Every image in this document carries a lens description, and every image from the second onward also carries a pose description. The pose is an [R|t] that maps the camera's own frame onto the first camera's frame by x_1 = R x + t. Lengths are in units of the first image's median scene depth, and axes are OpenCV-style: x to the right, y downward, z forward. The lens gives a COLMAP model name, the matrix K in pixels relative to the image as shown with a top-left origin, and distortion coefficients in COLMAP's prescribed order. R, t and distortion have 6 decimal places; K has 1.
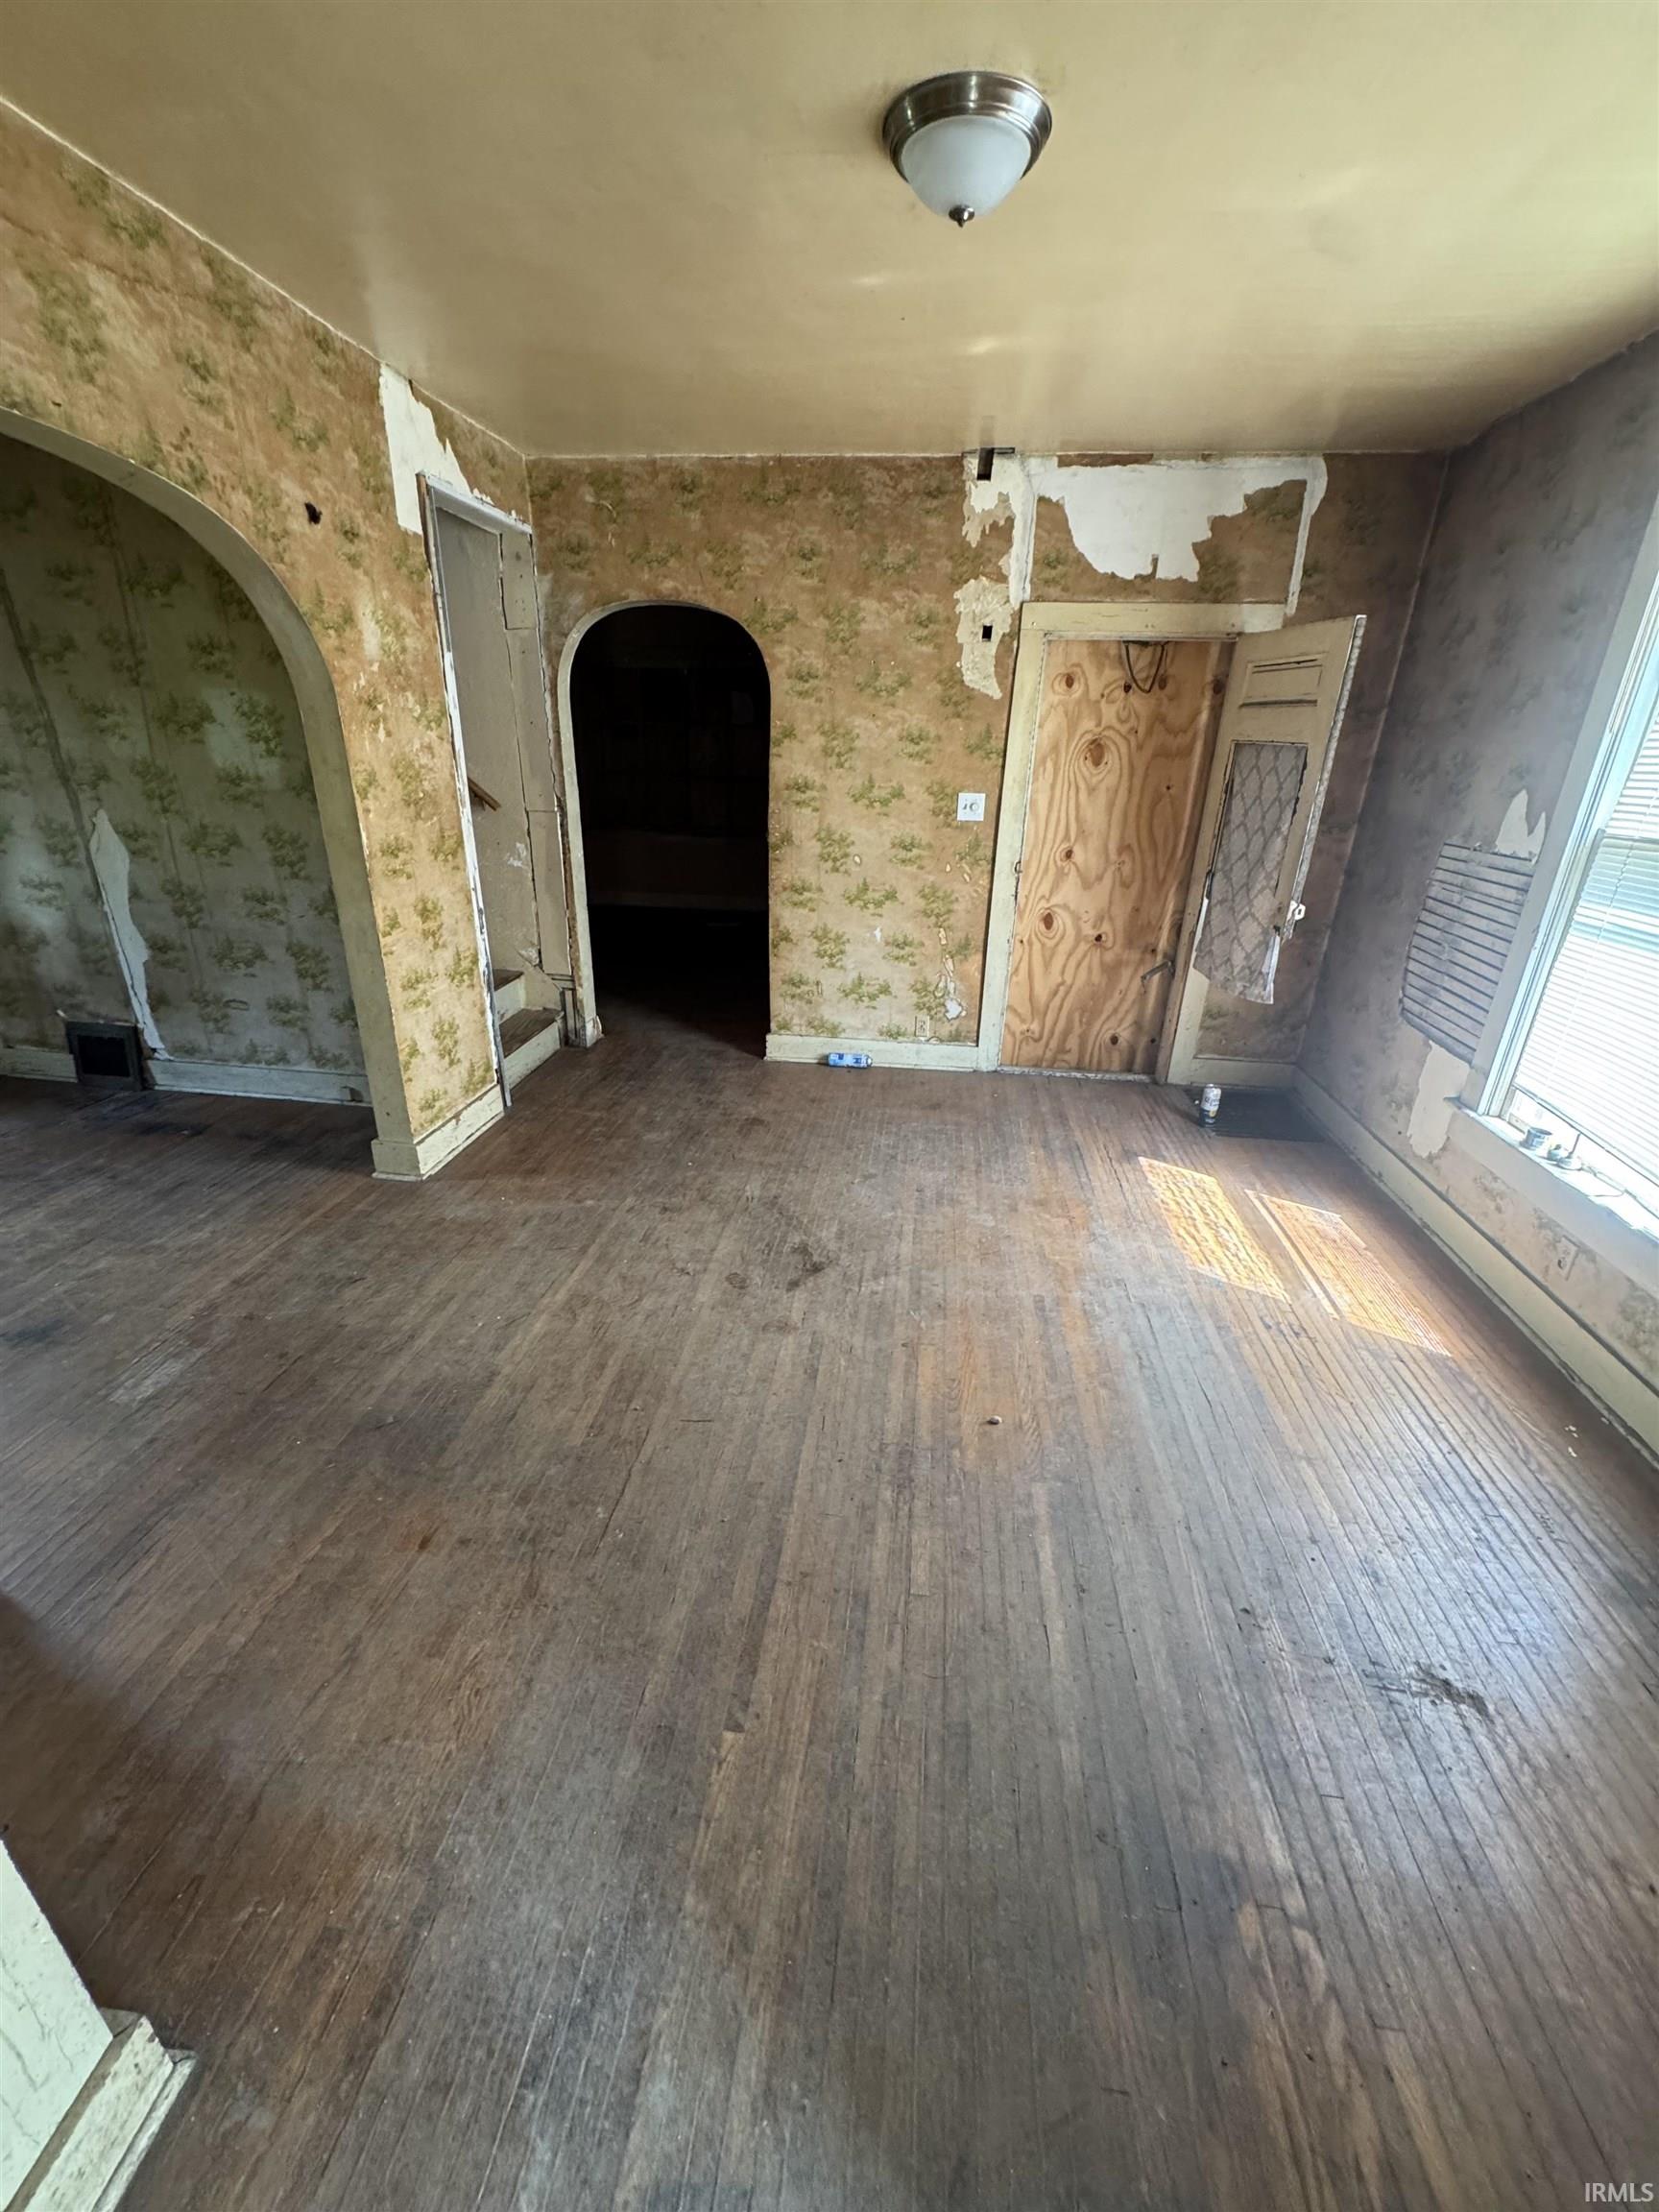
lens RADIAL K [[880.7, 0, 828.3], [0, 880.7, 1107.9], [0, 0, 1]] dist [0.000503, 0.000104]
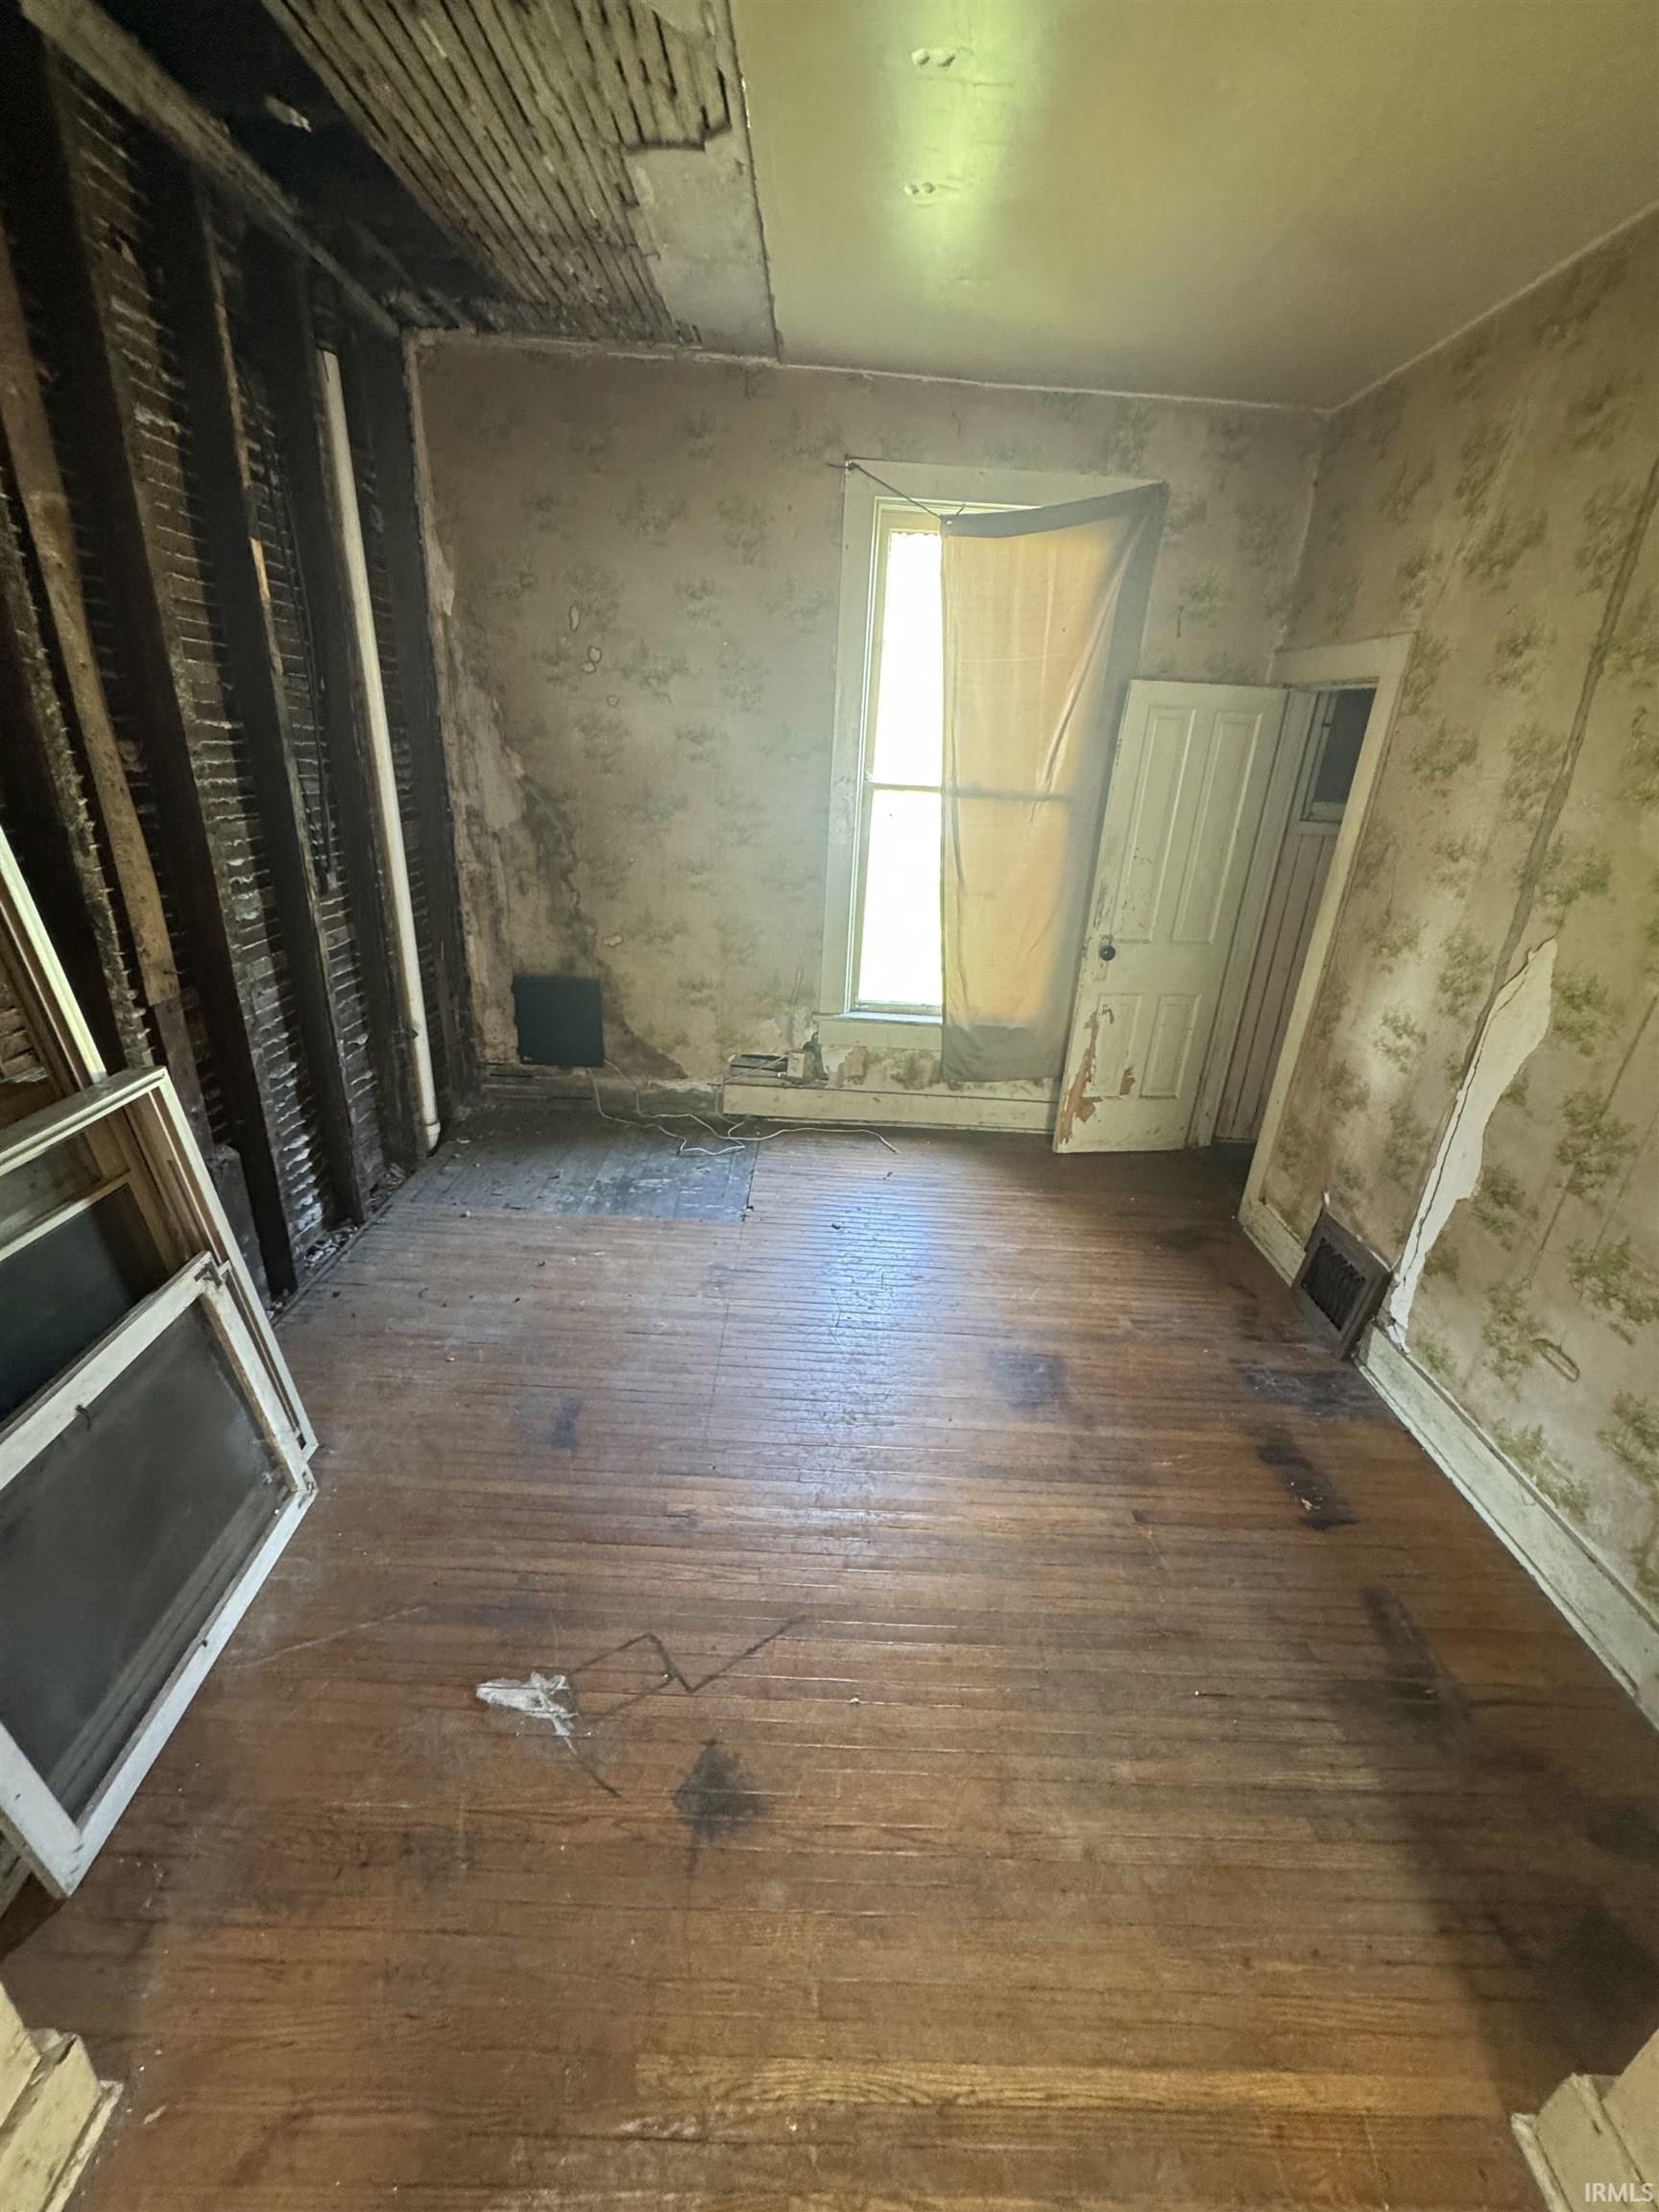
lens RADIAL K [[880.7, 0, 827.8], [0, 880.7, 1105.9], [0, 0, 1]] dist [0.000503, 0.000104]
pose [[0.121331, 0.360132, -0.924978, -0.327476], [-0.427347, 0.860030, 0.278789, -0.199569], [0.895909, 0.361461, 0.258249, 0.471727]]
